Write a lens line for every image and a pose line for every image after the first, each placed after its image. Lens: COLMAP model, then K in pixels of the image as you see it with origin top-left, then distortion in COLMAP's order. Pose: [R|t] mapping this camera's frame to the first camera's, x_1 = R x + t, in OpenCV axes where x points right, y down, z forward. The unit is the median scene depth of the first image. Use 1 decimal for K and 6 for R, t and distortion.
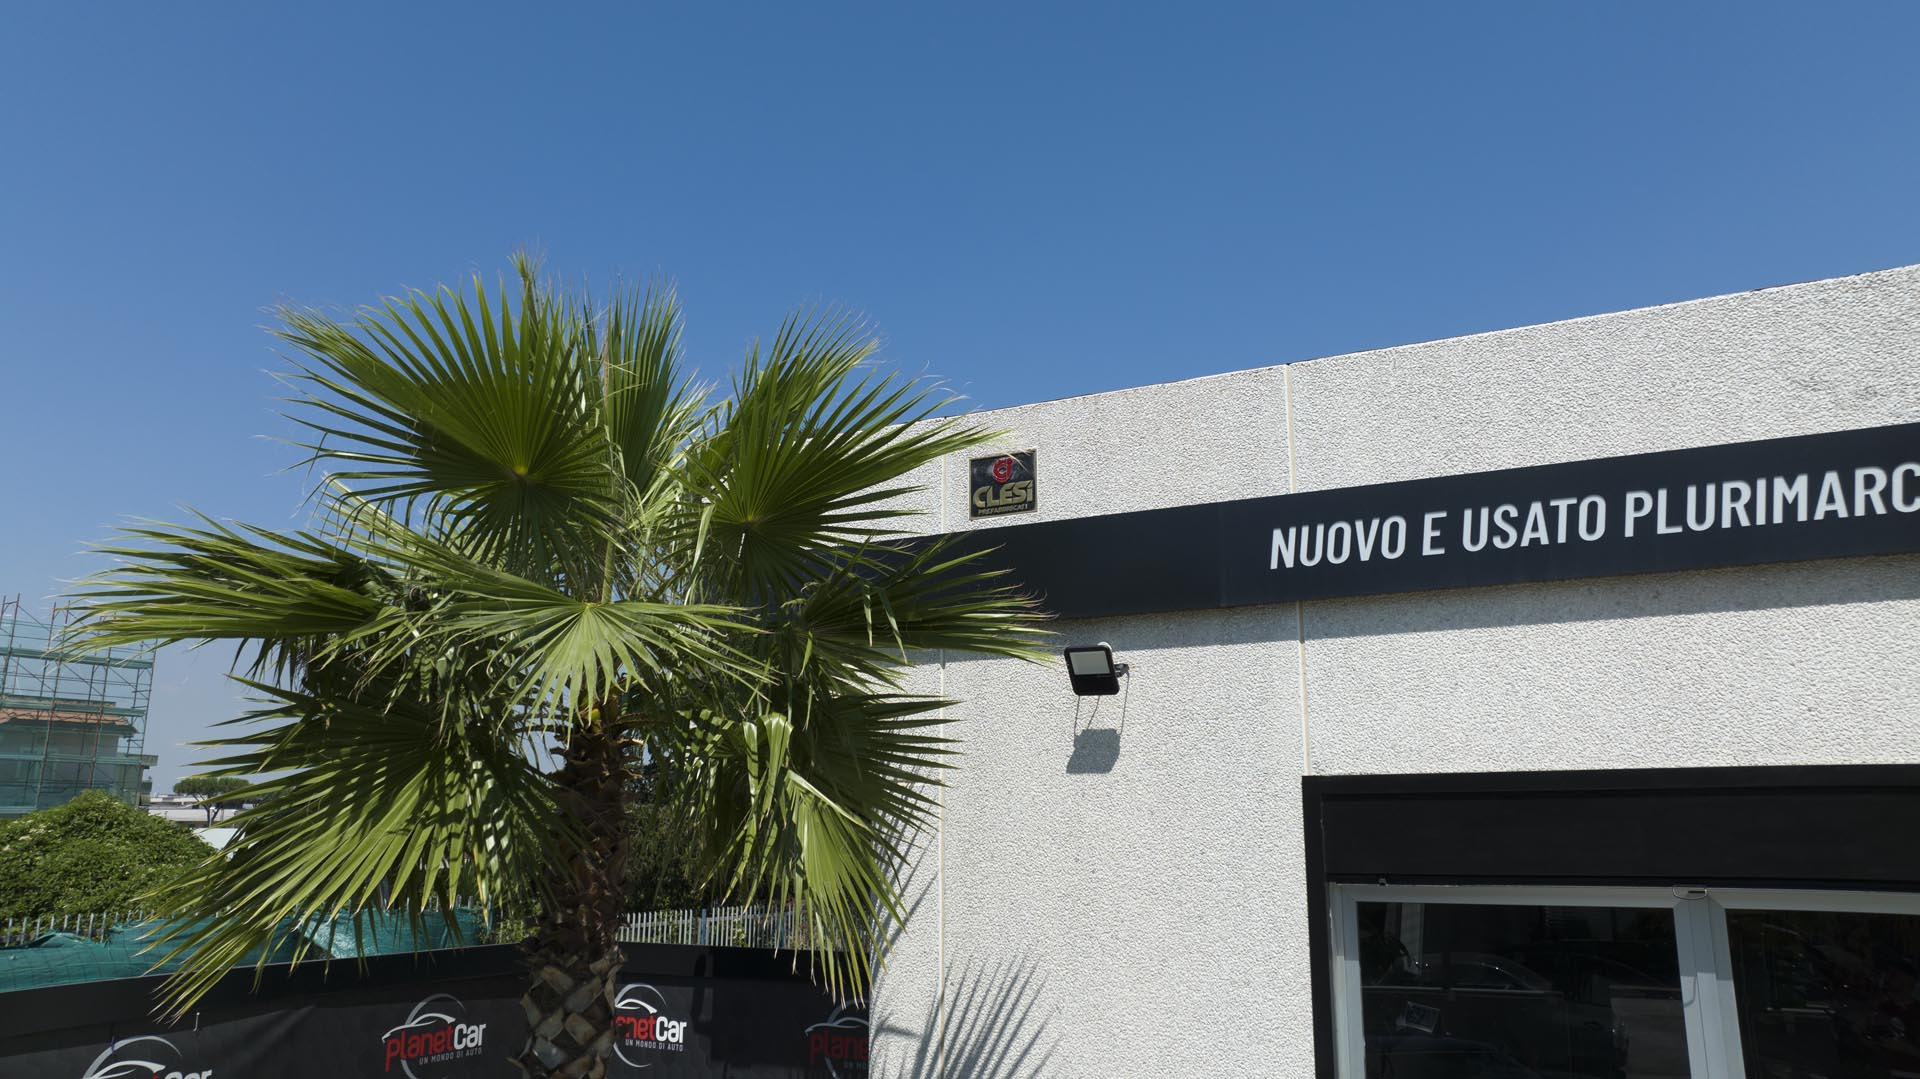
lens RADIAL K [[1356.2, 0, 960.0], [0, 1356.2, 539.5], [0, 0, 1]] dist [-0.019561, 0.004621]
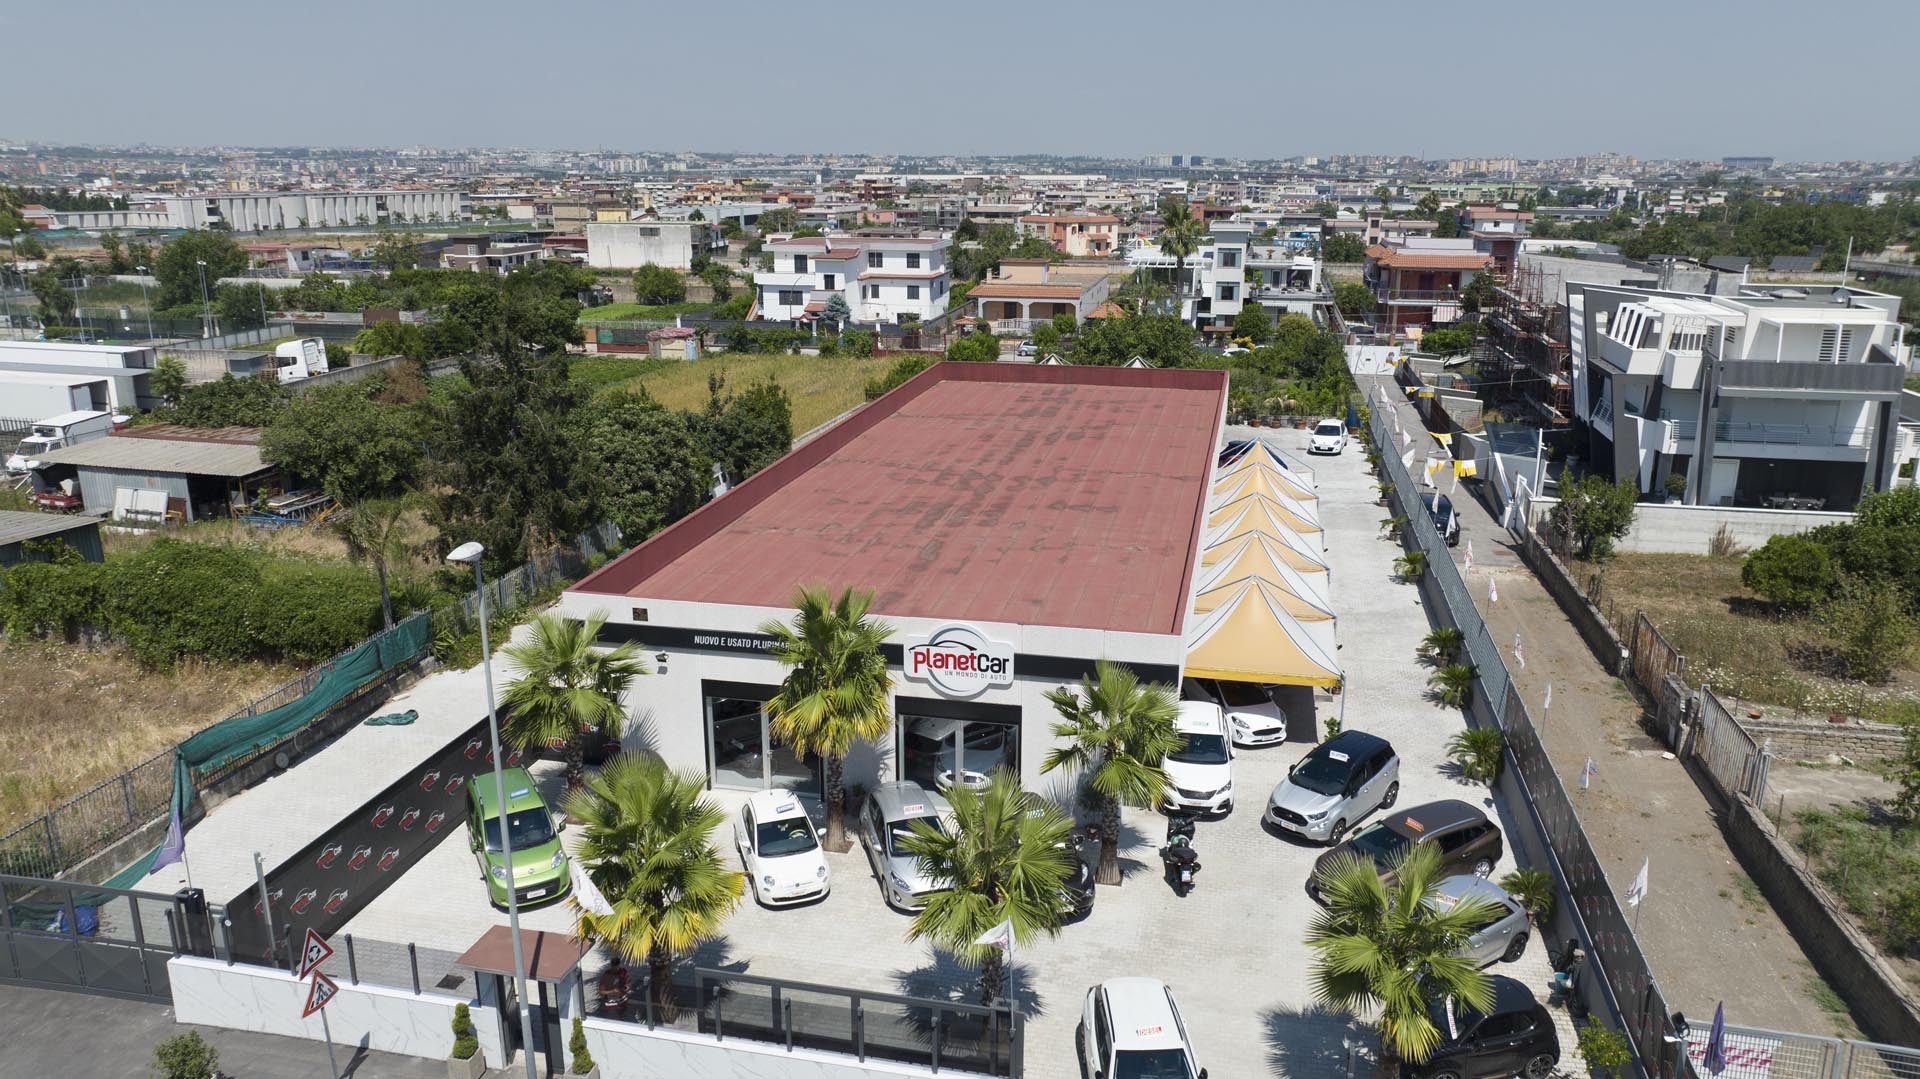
lens RADIAL K [[1356.2, 0, 960.0], [0, 1356.2, 539.5], [0, 0, 1]] dist [-0.019561, 0.004621]
pose [[0.962449, -0.074701, 0.260981, -0.126909], [-0.056954, 0.884430, 0.463185, -2.960239], [-0.265420, -0.460656, 0.846964, -3.701793]]
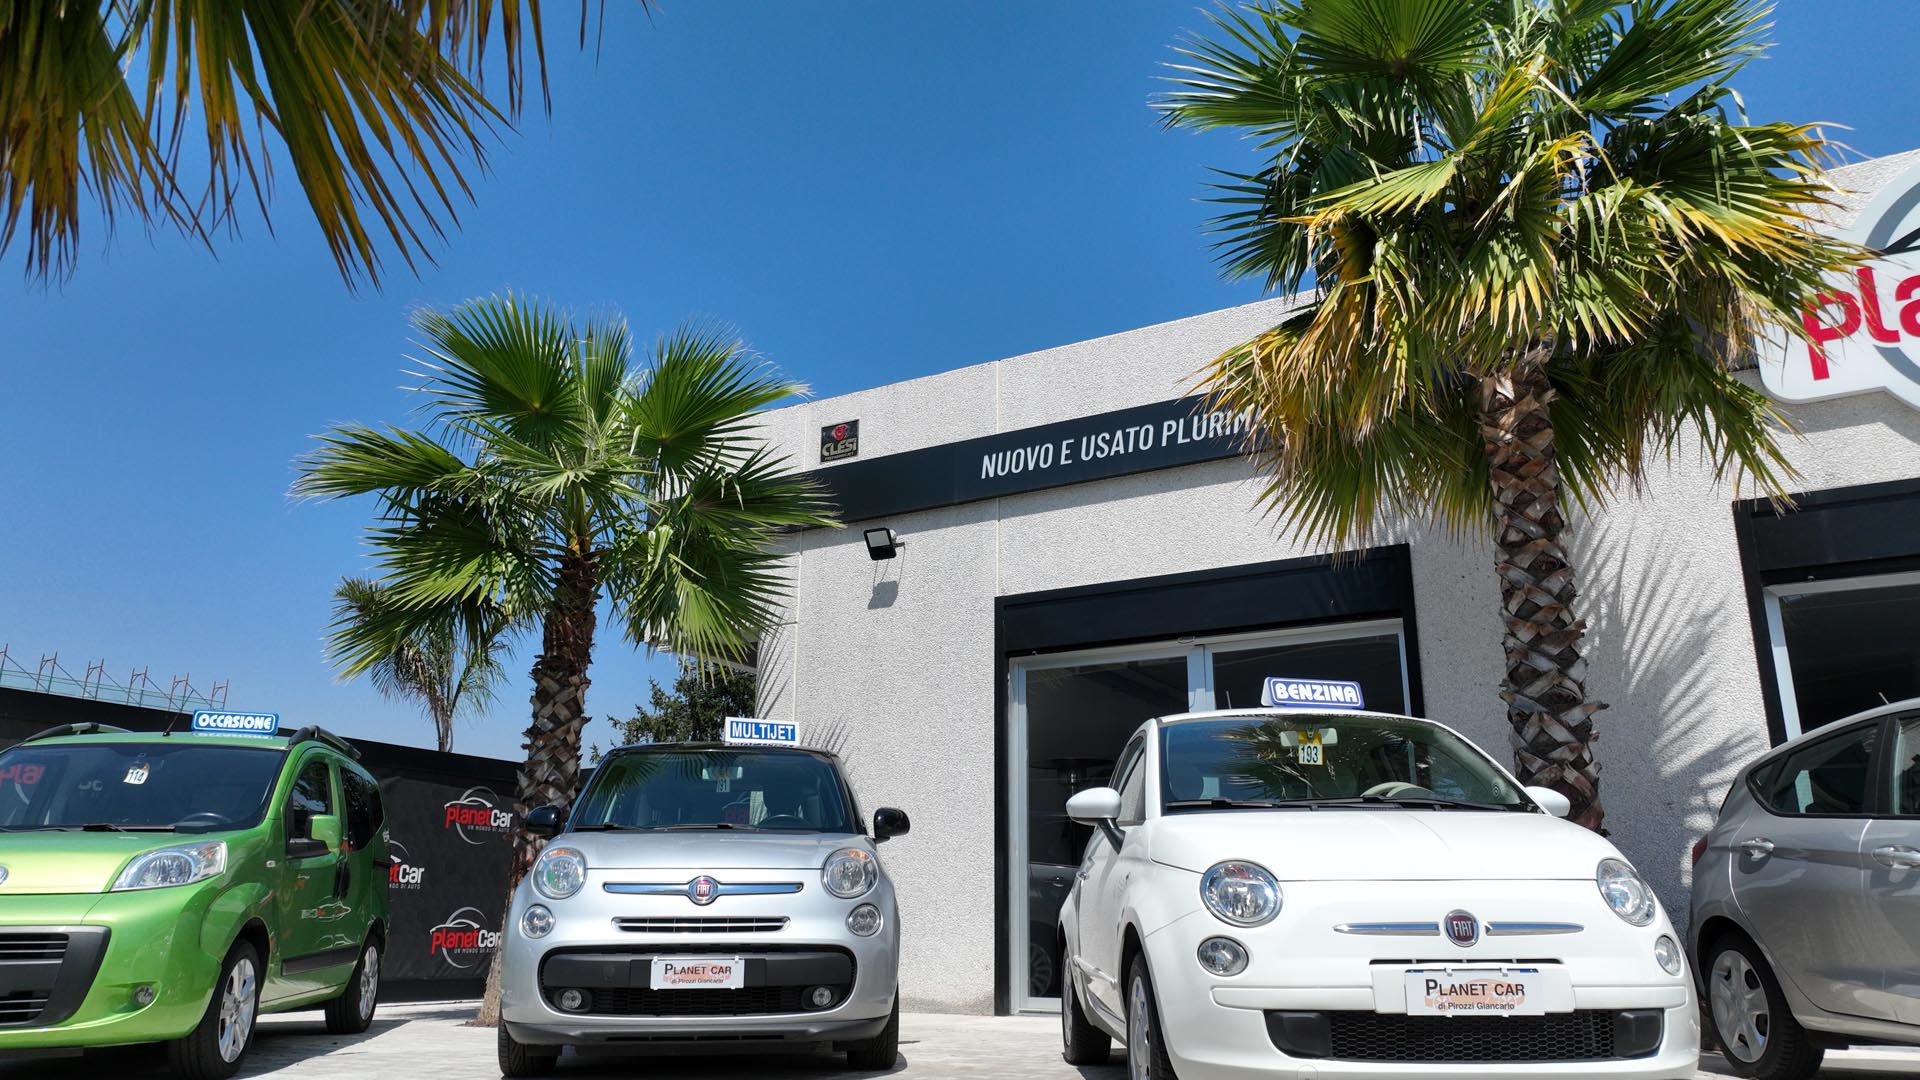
lens RADIAL K [[1356.1, 0, 960.0], [0, 1356.1, 540.0], [0, 0, 1]] dist [0.010026, 0.004959]
pose [[0.999538, -0.005737, -0.029864, 0.265848], [0.003635, 0.997544, -0.069953, 0.226251], [0.030192, 0.069812, 0.997103, -0.705142]]
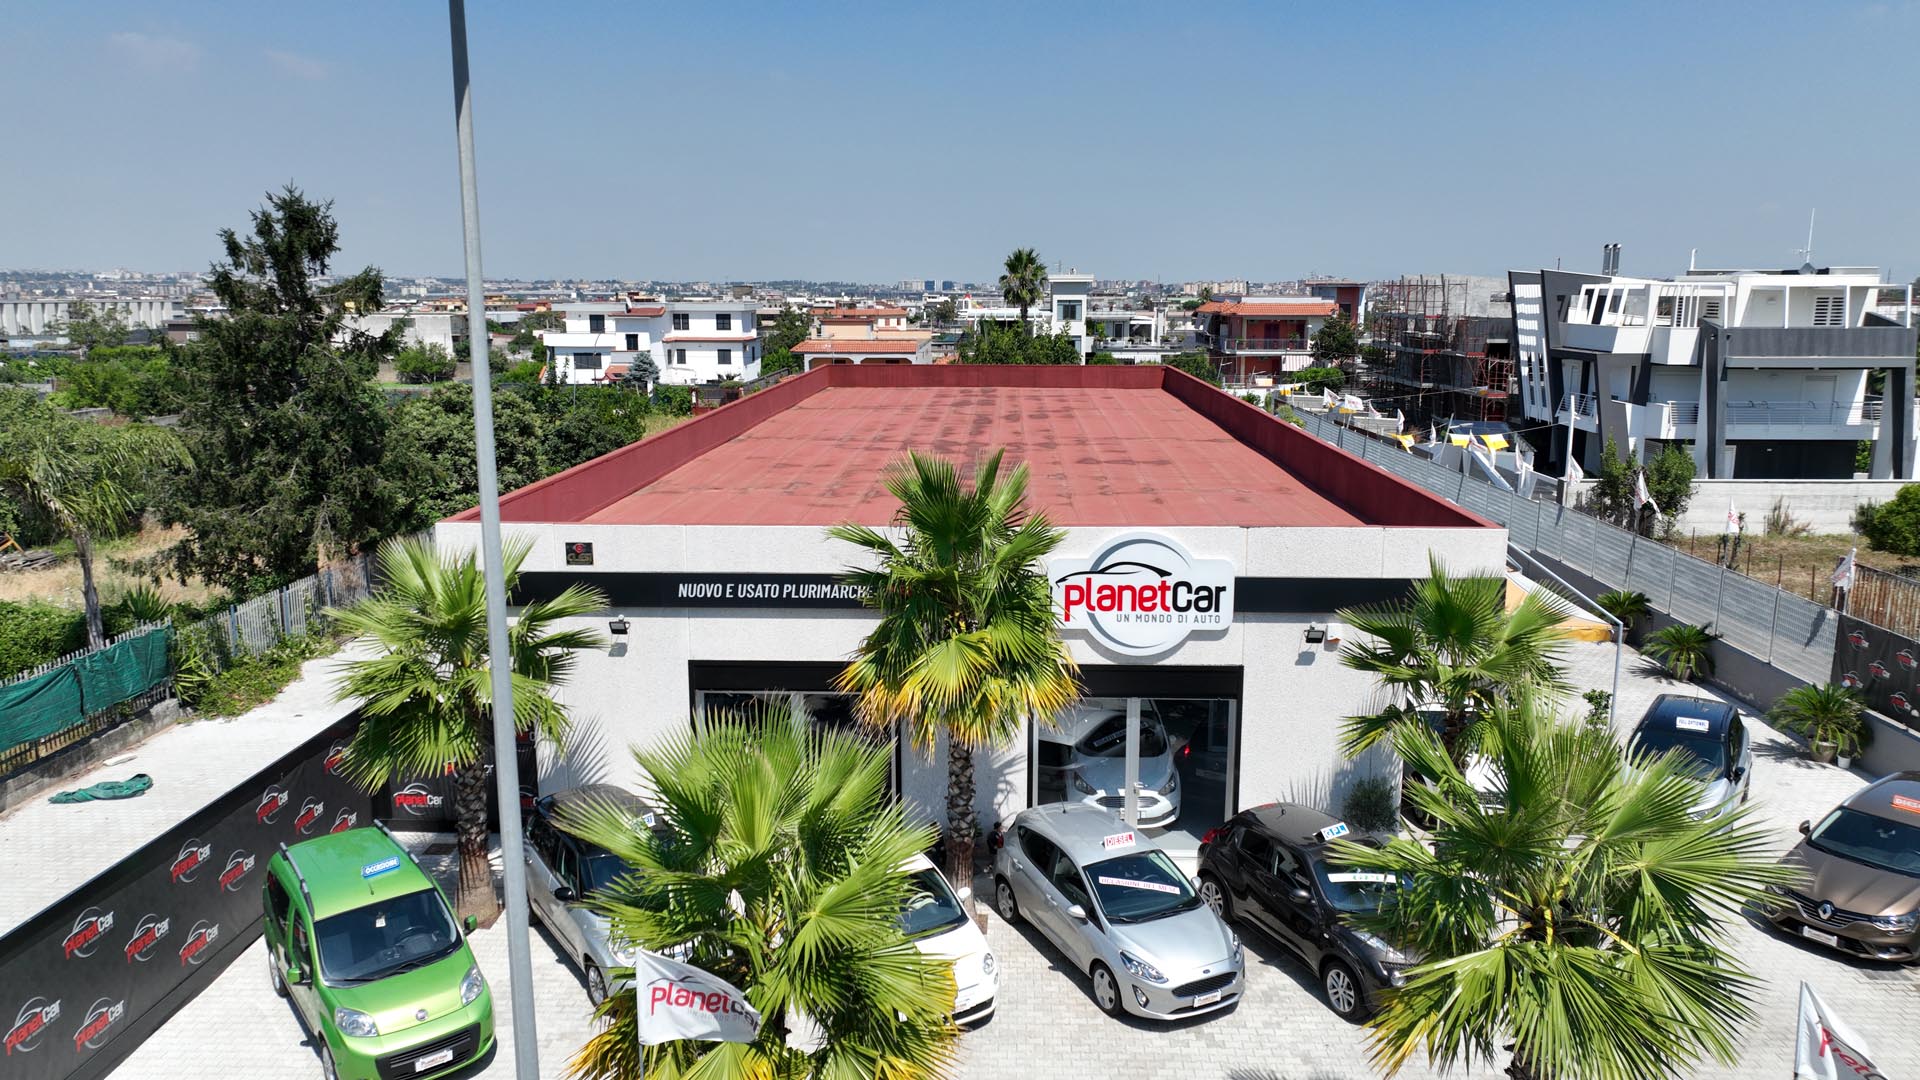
lens RADIAL K [[1353.5, 0, 960.0], [0, 1353.5, 540.0], [0, 0, 1]] dist [-0.001458, 0.026917]
pose [[0.899277, -0.082140, 0.429597, -0.530852], [-0.092200, 0.924535, 0.369777, -1.357331], [-0.427550, -0.372141, 0.823840, -1.841752]]
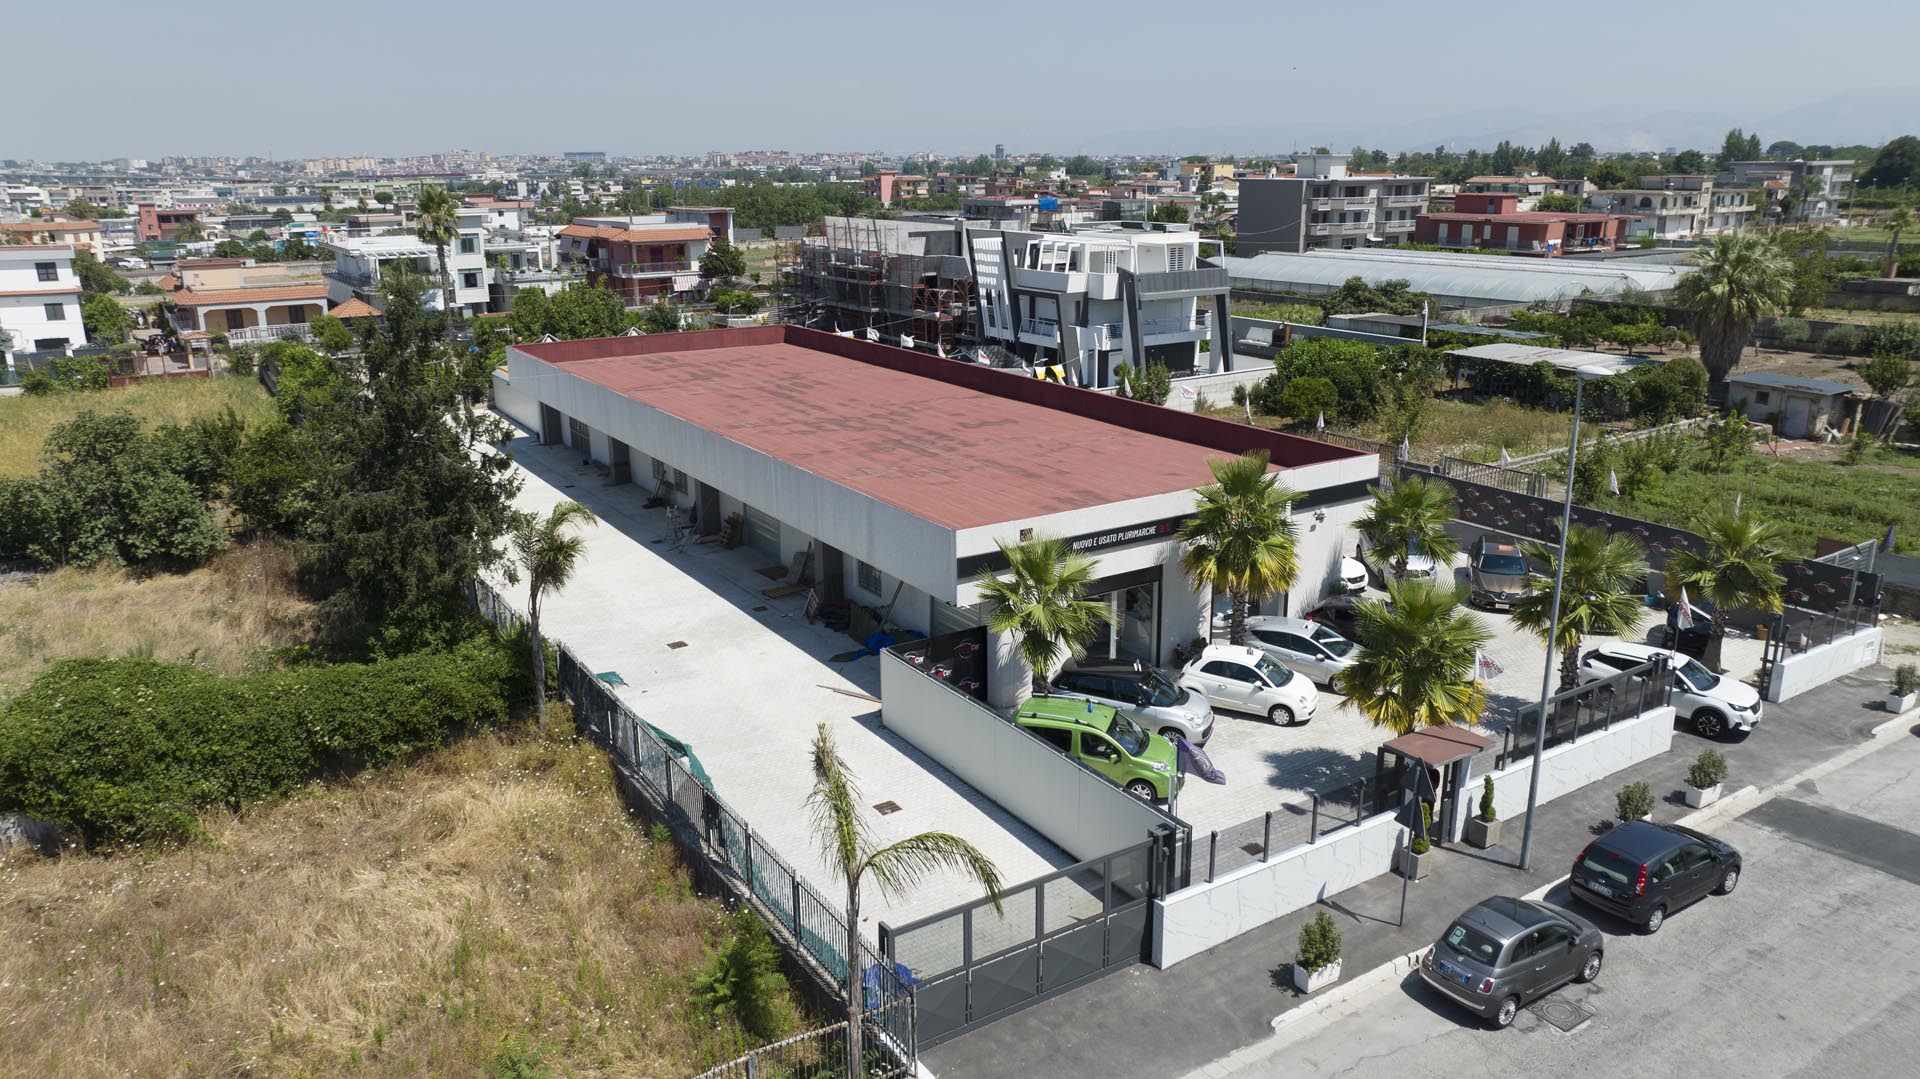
lens RADIAL K [[1354.2, 0, 960.0], [0, 1354.2, 539.5], [0, 0, 1]] dist [-0.006827, 0.001984]
pose [[0.489552, -0.244899, 0.836877, -4.850777], [-0.177193, 0.911785, 0.370473, -2.084623], [-0.853781, -0.329654, 0.402972, -0.862352]]
